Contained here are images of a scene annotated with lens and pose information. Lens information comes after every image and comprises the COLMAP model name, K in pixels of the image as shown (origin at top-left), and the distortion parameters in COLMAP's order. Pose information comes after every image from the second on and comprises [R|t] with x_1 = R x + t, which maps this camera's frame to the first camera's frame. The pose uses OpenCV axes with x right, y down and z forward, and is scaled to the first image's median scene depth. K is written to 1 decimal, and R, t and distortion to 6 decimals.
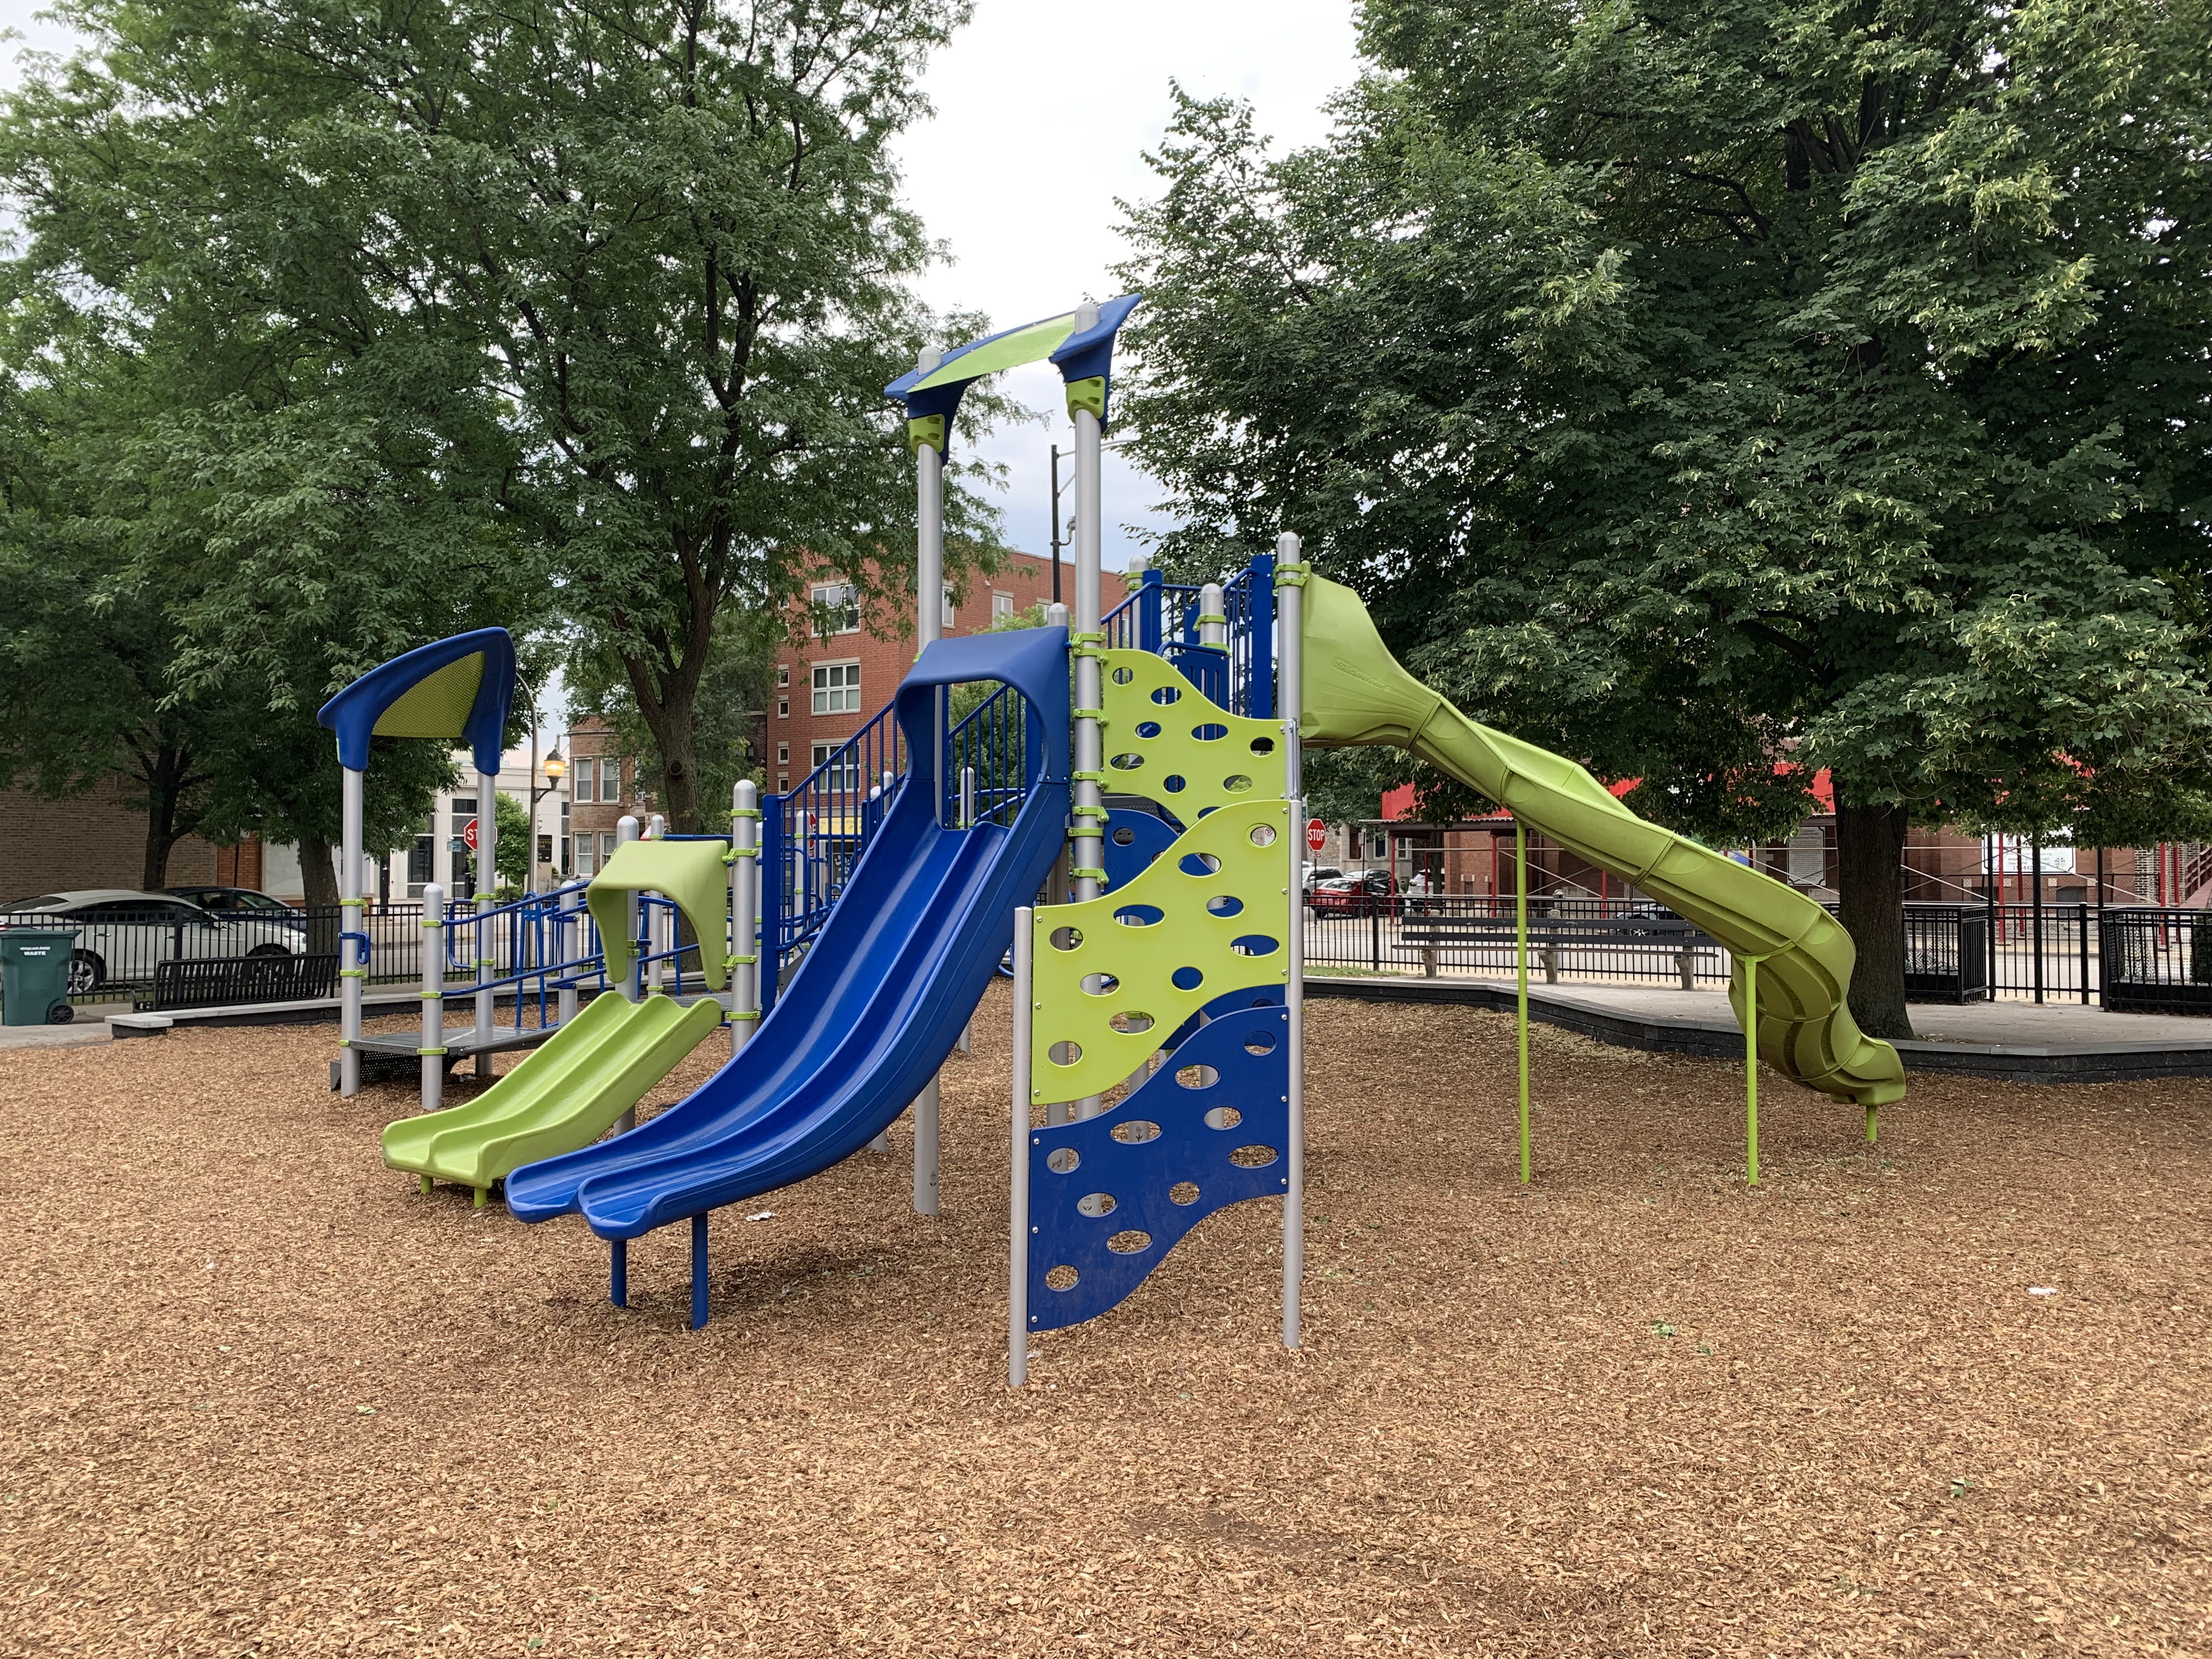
lens RADIAL K [[1667.4, 0, 1110.1], [0, 1667.4, 835.7], [0, 0, 1]] dist [0.037748, -0.033203]
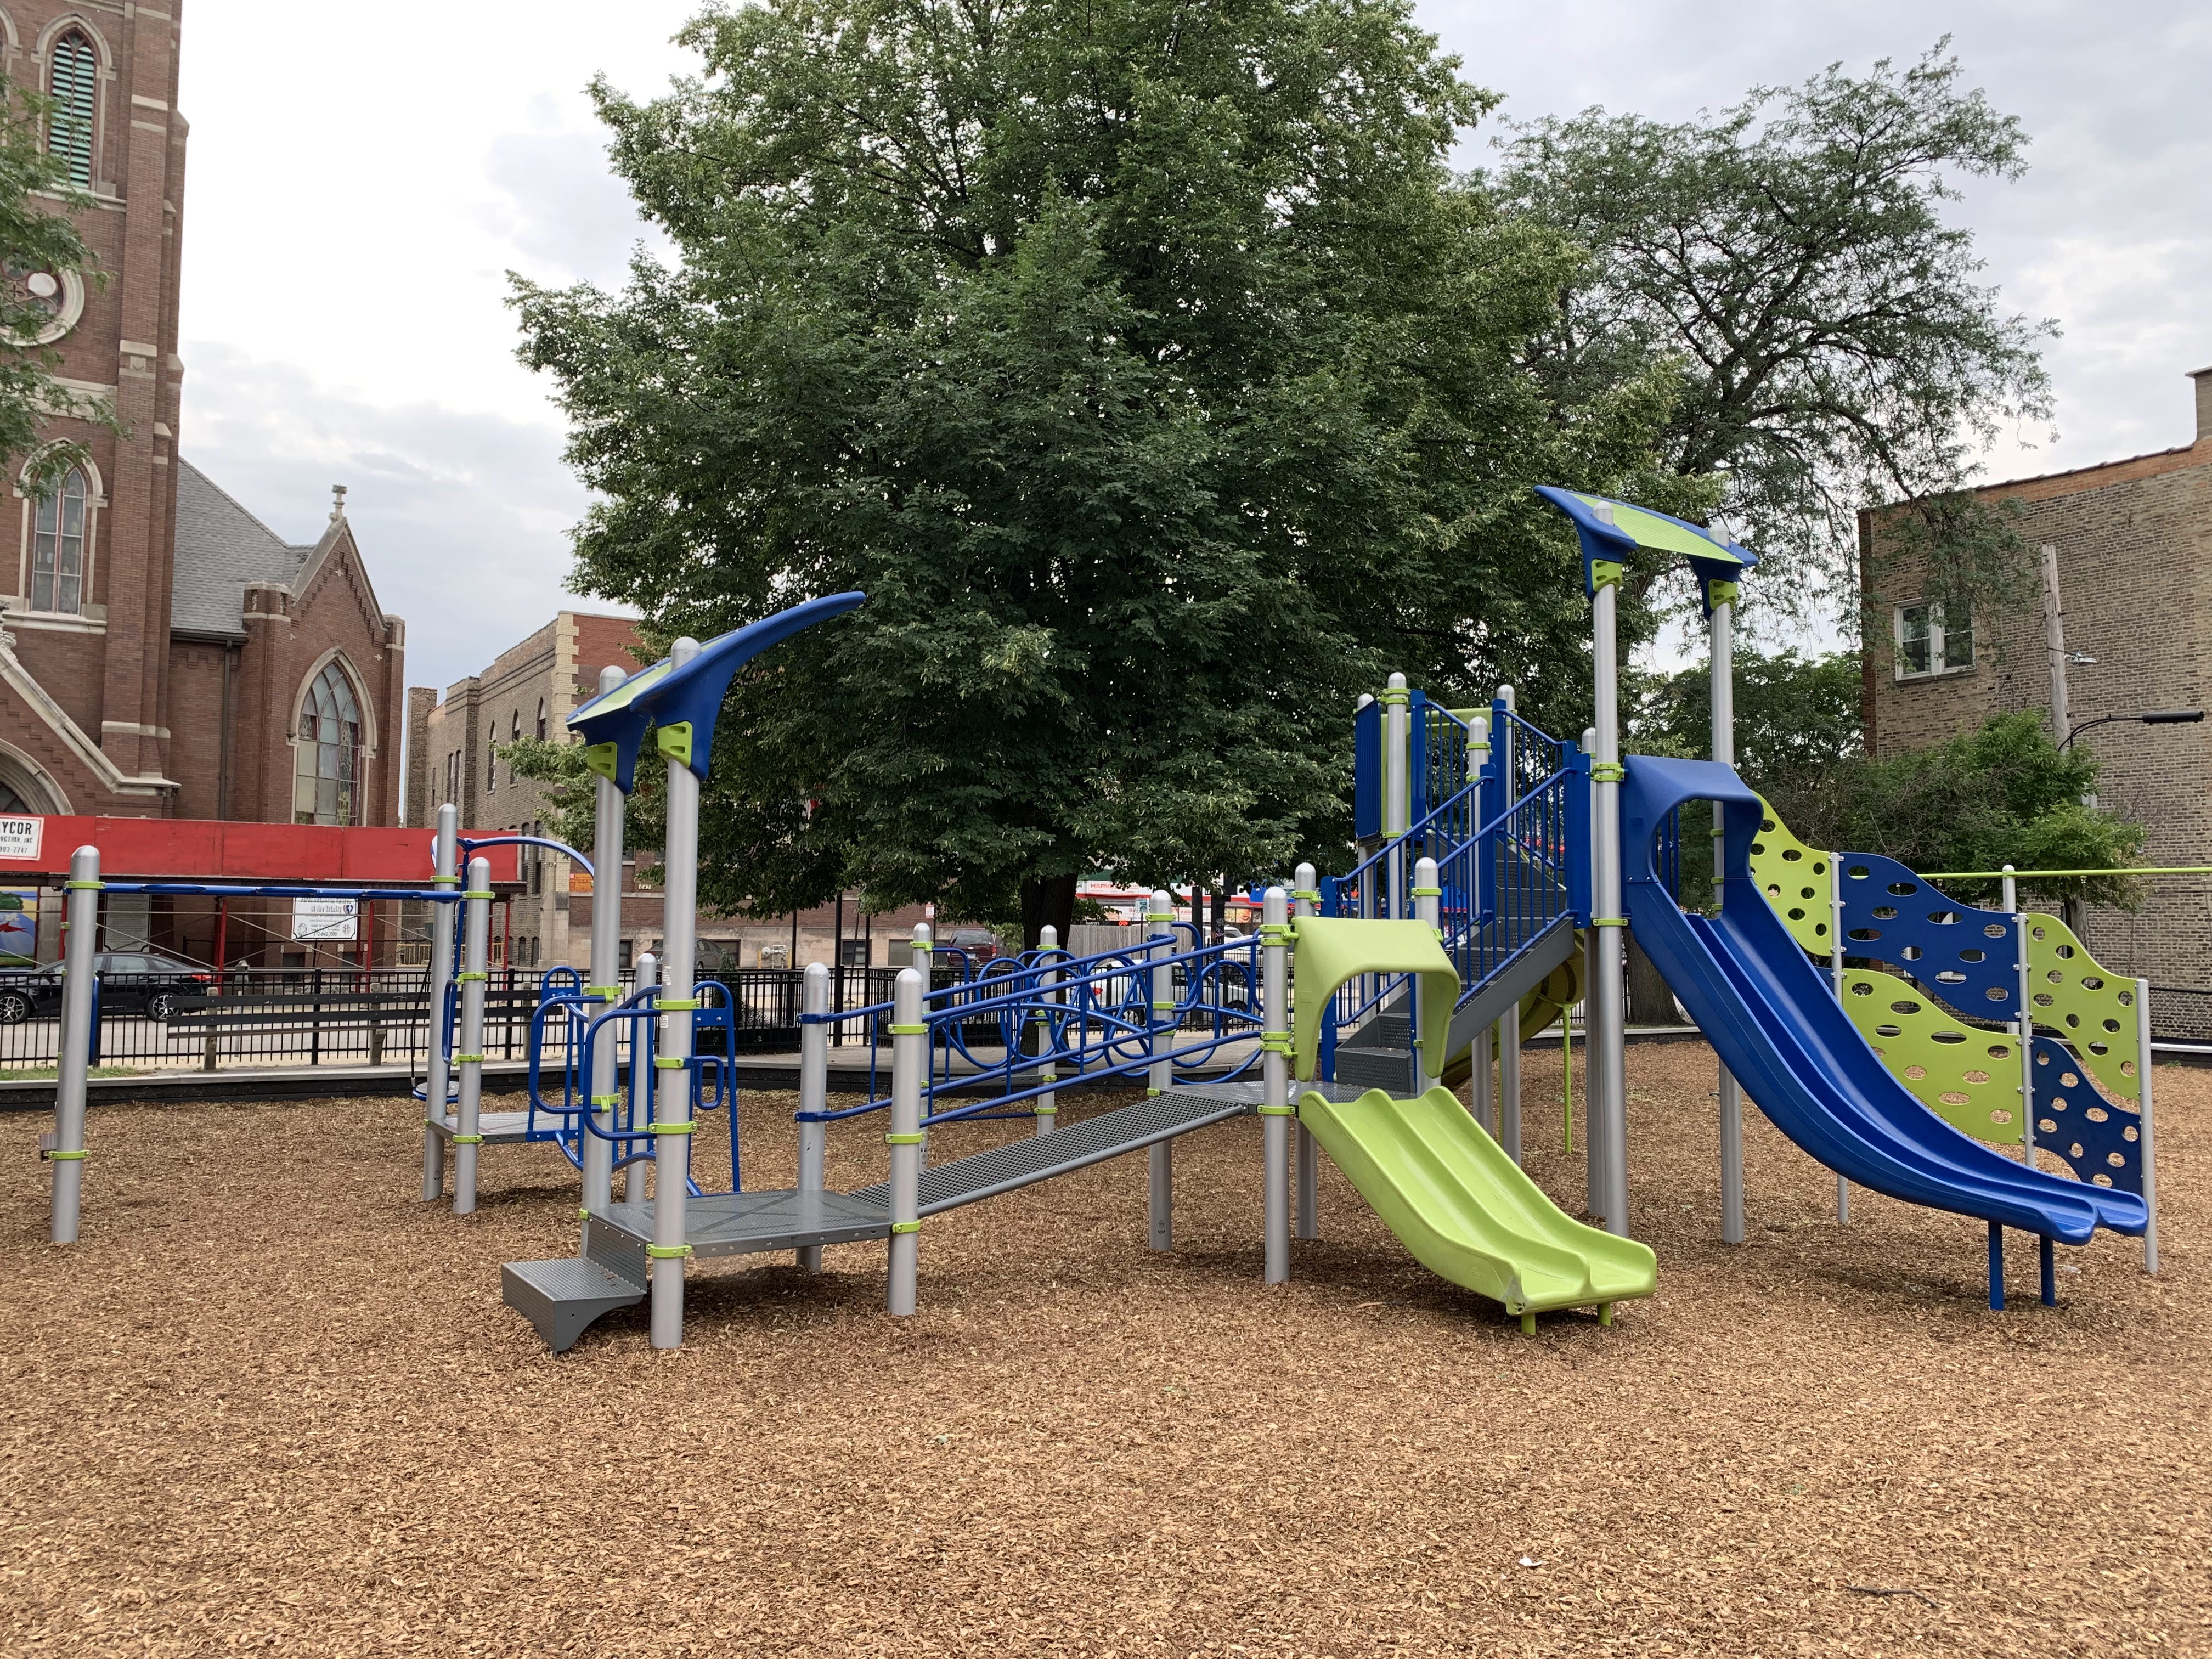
lens RADIAL K [[1667.4, 0, 1112.4], [0, 1667.4, 820.8], [0, 0, 1]] dist [0.037748, -0.033203]
pose [[0.282702, 0.066728, 0.956884, -0.483844], [-0.023573, 0.997759, -0.062614, 0.004728], [-0.958918, -0.004856, 0.283642, 0.360208]]
